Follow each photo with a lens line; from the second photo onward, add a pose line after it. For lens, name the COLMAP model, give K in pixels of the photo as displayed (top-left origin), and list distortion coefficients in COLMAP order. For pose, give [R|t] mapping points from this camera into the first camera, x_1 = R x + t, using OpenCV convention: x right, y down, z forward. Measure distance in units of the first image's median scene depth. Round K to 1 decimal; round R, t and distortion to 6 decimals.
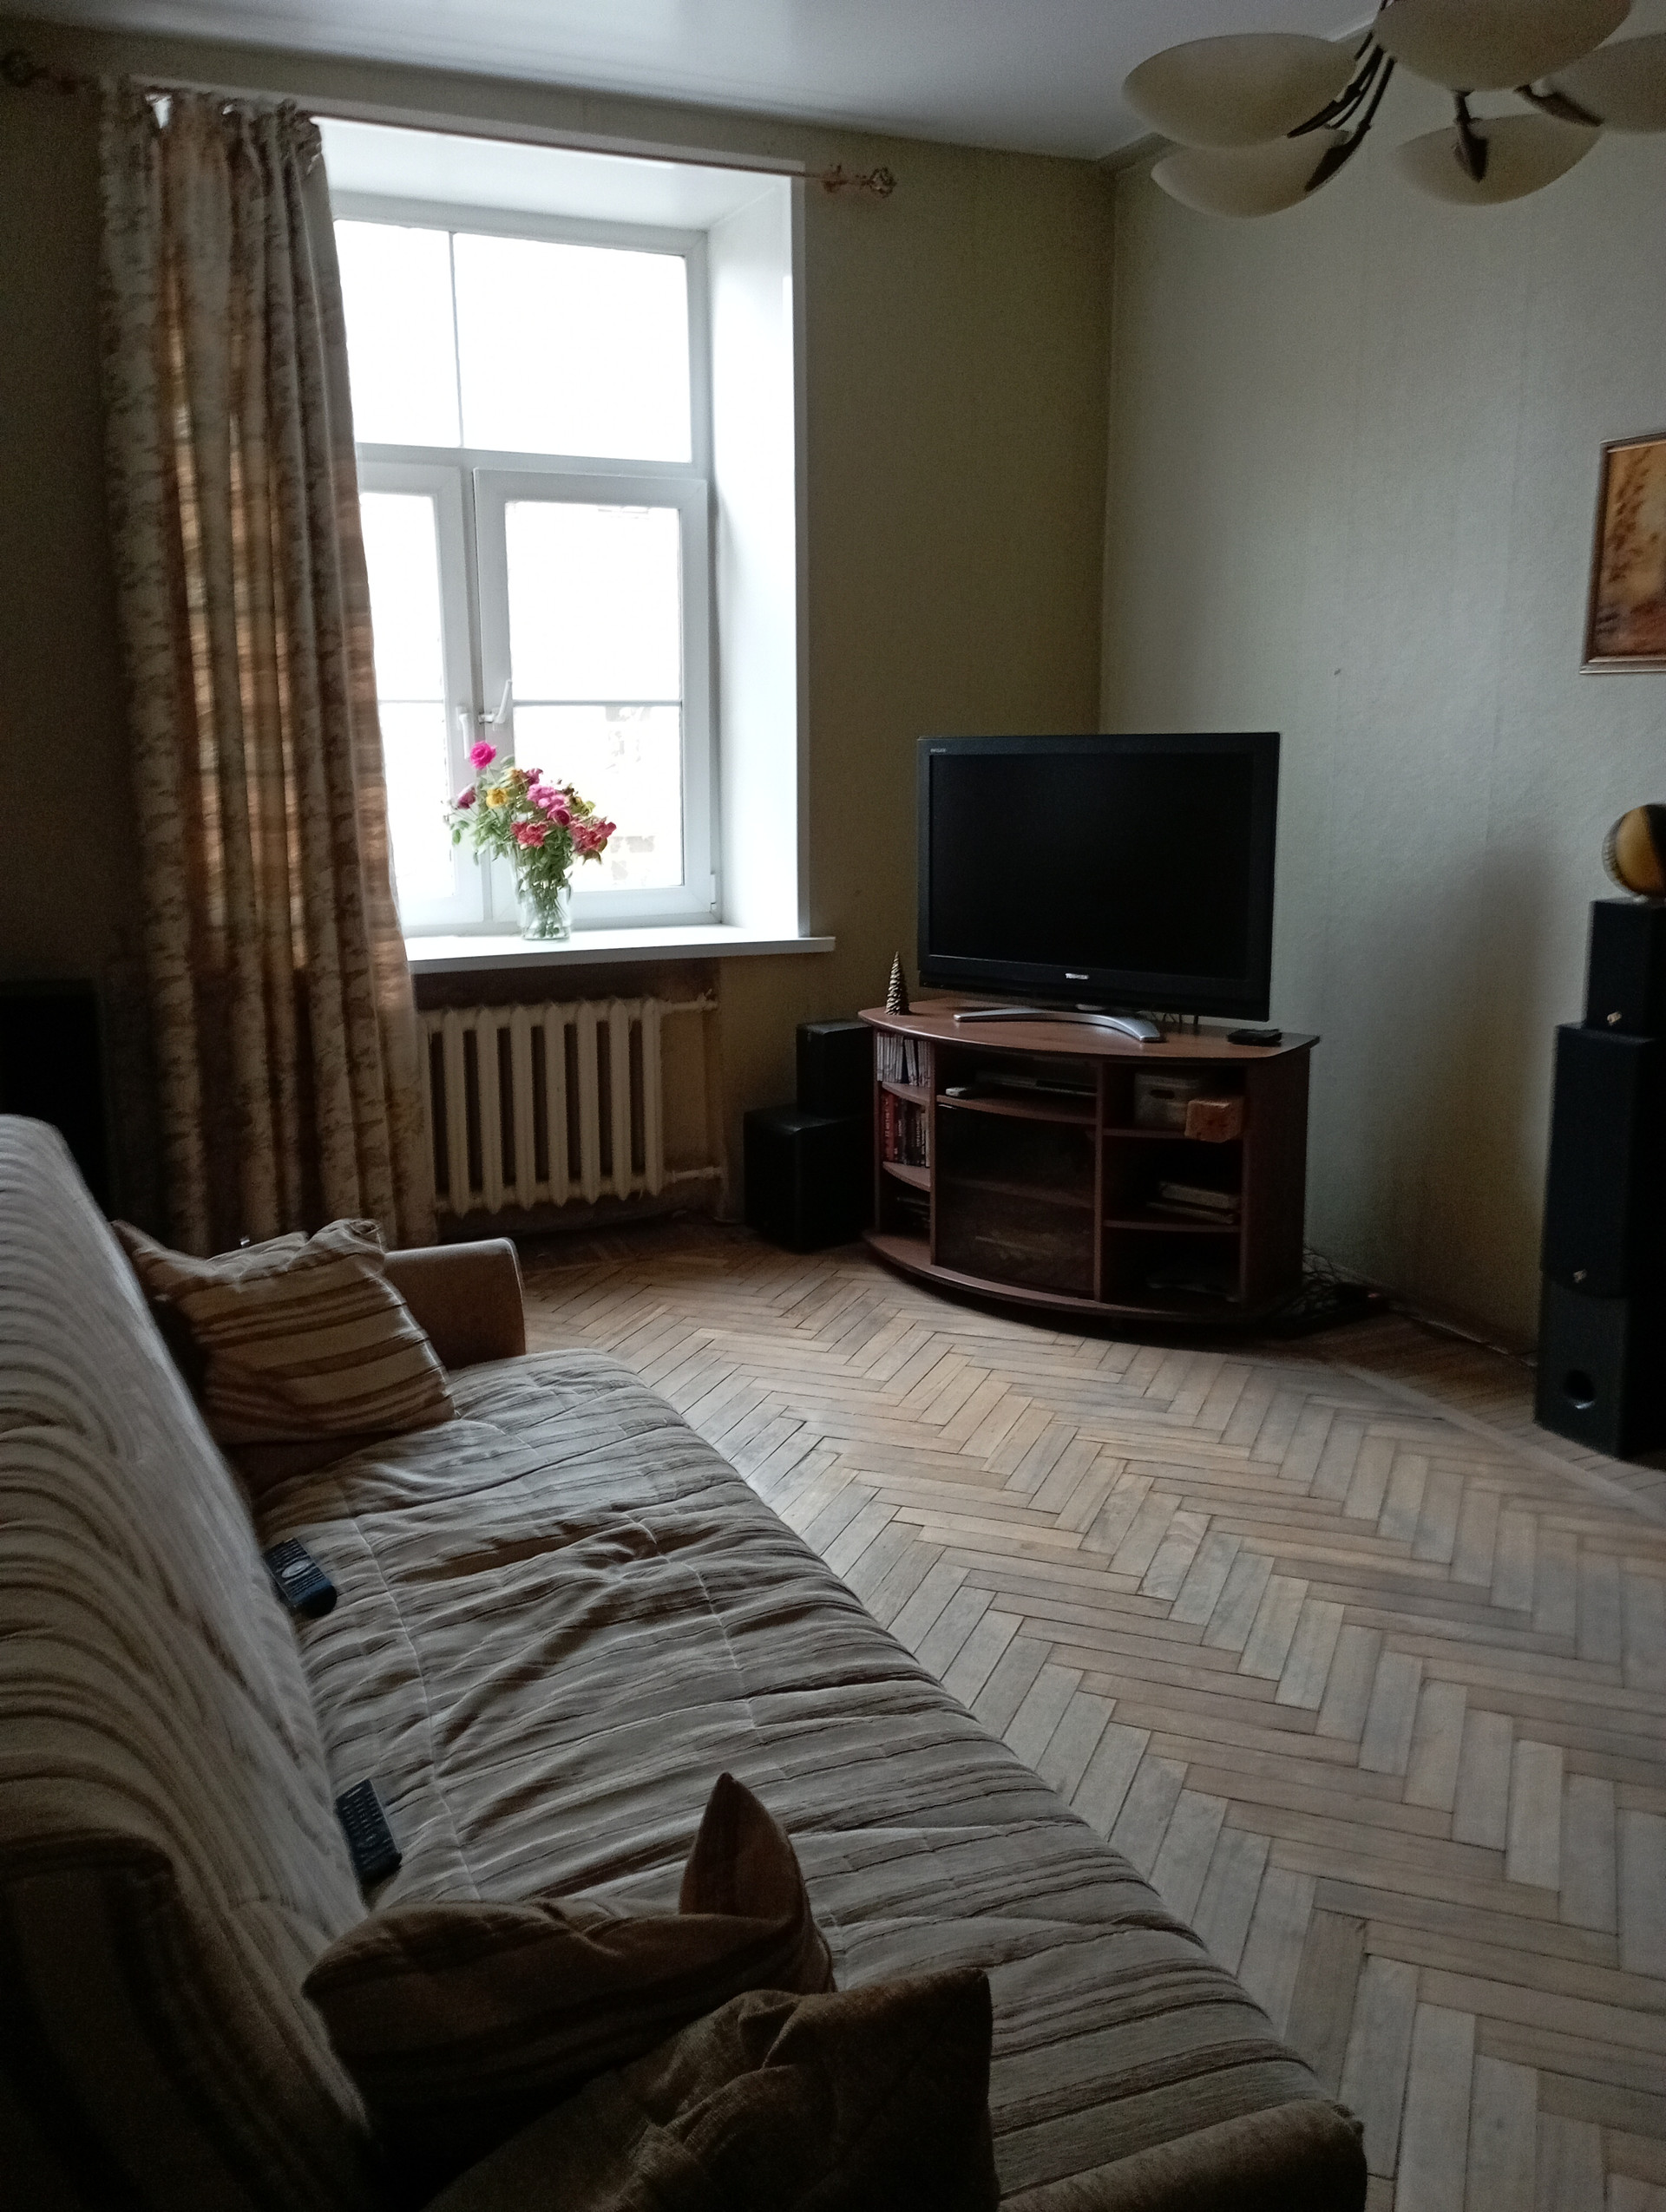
lens RADIAL K [[1831.4, 0, 828.4], [0, 1831.4, 1113.5], [0, 0, 1]] dist [0.101103, -0.107876]
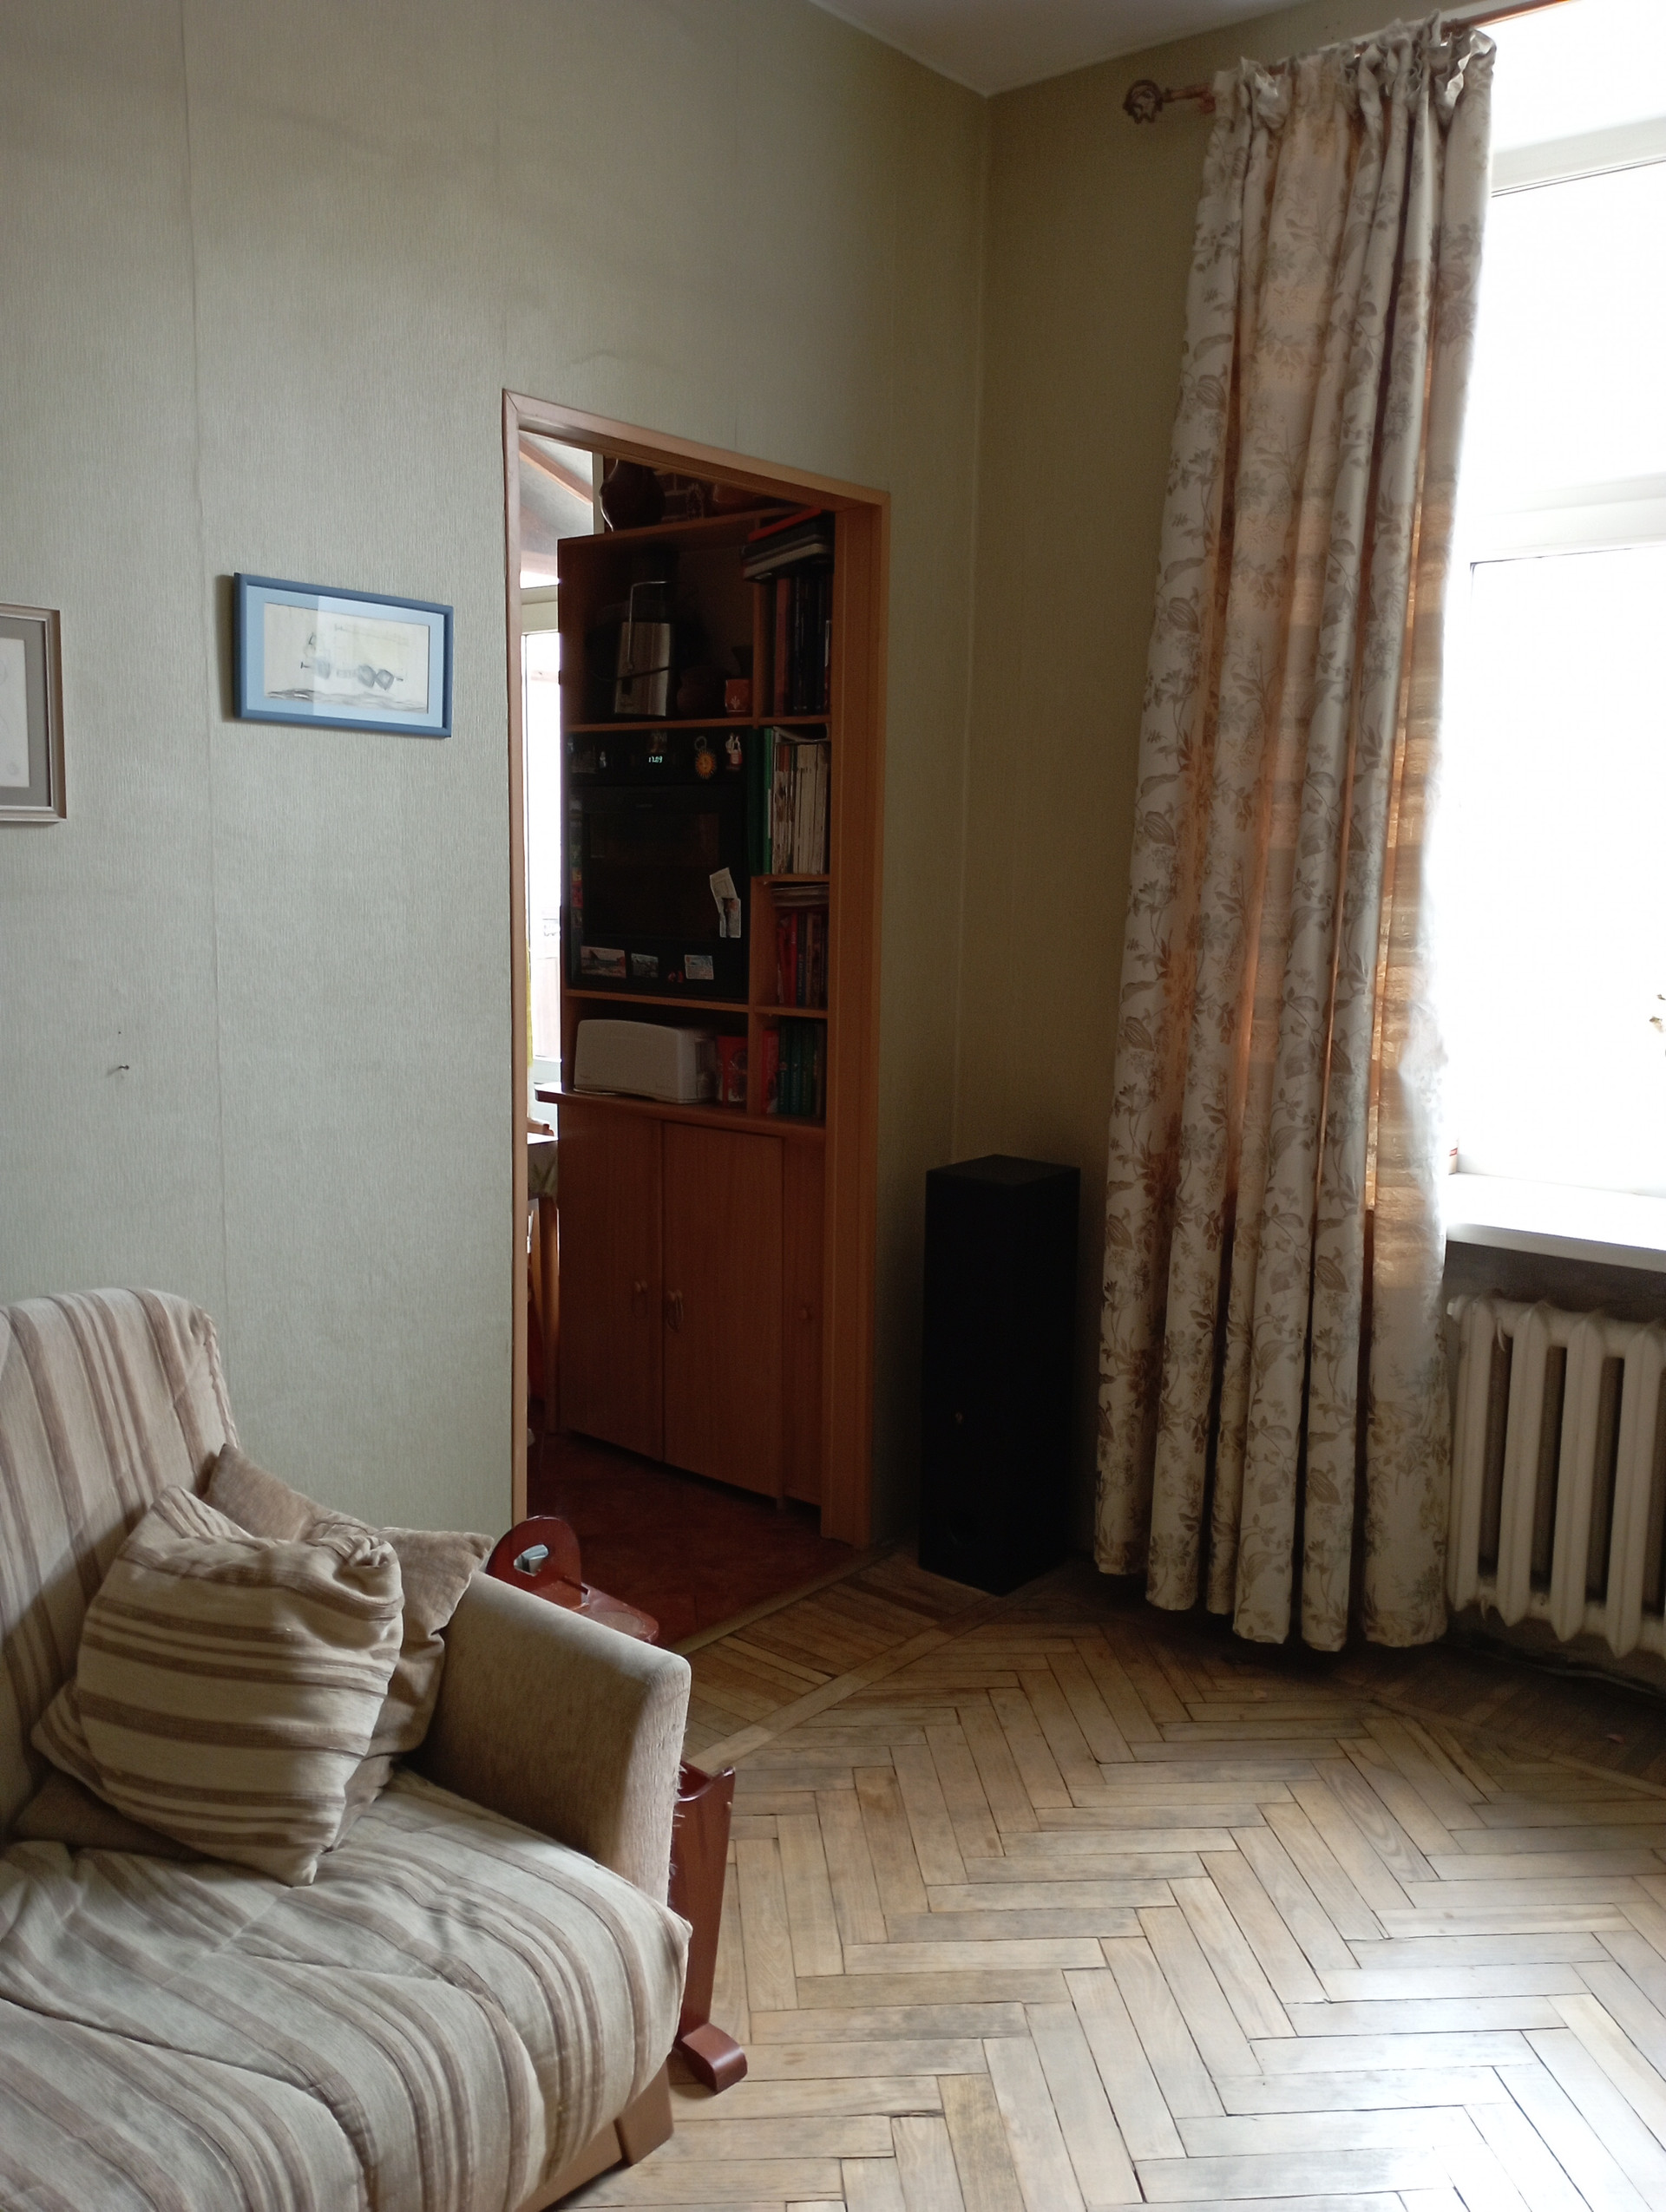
lens RADIAL K [[1831.4, 0, 834.0], [0, 1831.4, 1099.7], [0, 0, 1]] dist [0.101103, -0.107876]
pose [[0.428716, 0.141128, -0.892349, 0.293359], [-0.207341, 0.976729, 0.054859, -0.125522], [0.879325, 0.161502, 0.448001, 0.526064]]
